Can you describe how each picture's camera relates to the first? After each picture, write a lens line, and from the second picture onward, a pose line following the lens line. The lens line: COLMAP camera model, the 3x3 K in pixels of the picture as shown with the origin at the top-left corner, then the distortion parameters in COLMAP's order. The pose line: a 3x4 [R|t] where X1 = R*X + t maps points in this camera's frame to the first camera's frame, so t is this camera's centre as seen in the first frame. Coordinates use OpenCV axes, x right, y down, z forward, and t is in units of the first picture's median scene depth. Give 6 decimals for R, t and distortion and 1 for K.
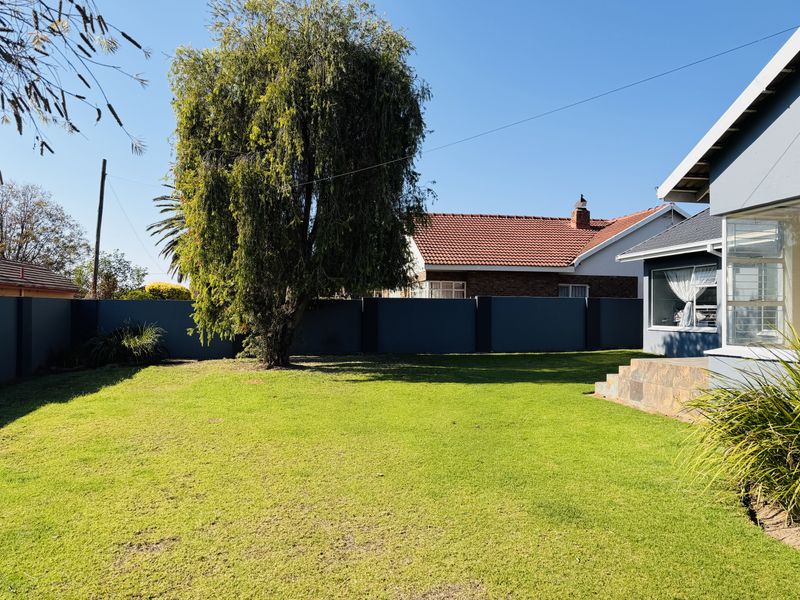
lens RADIAL K [[560.9, 0, 400.0], [0, 560.9, 300.0], [0, 0, 1]] dist [0.000283, -0.000014]
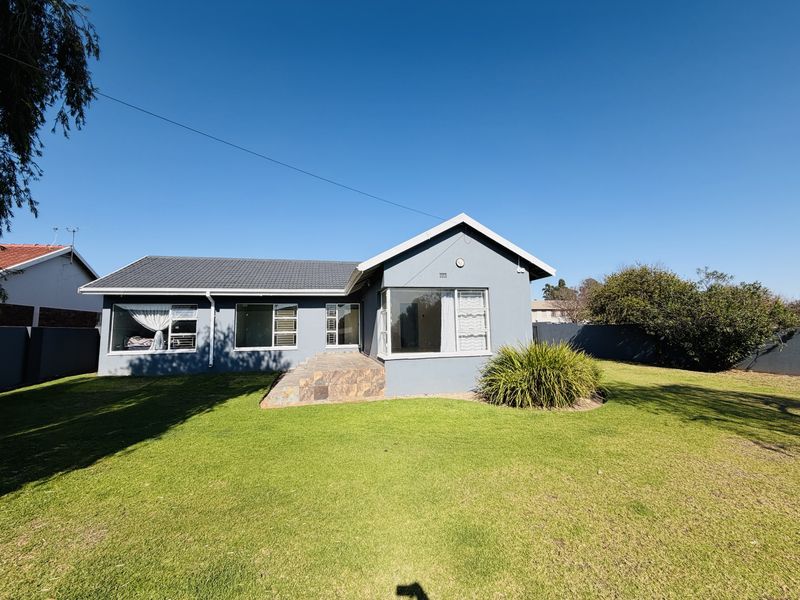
lens RADIAL K [[317.0, 0, 400.0], [0, 317.0, 300.0], [0, 0, 1]] dist [0.000614, 0.000065]
pose [[-0.000529, 0.086585, 0.996244, -0.232192], [-0.000804, 0.996244, -0.086586, -0.005113], [-1.000000, -0.000847, -0.000457, 0.426632]]
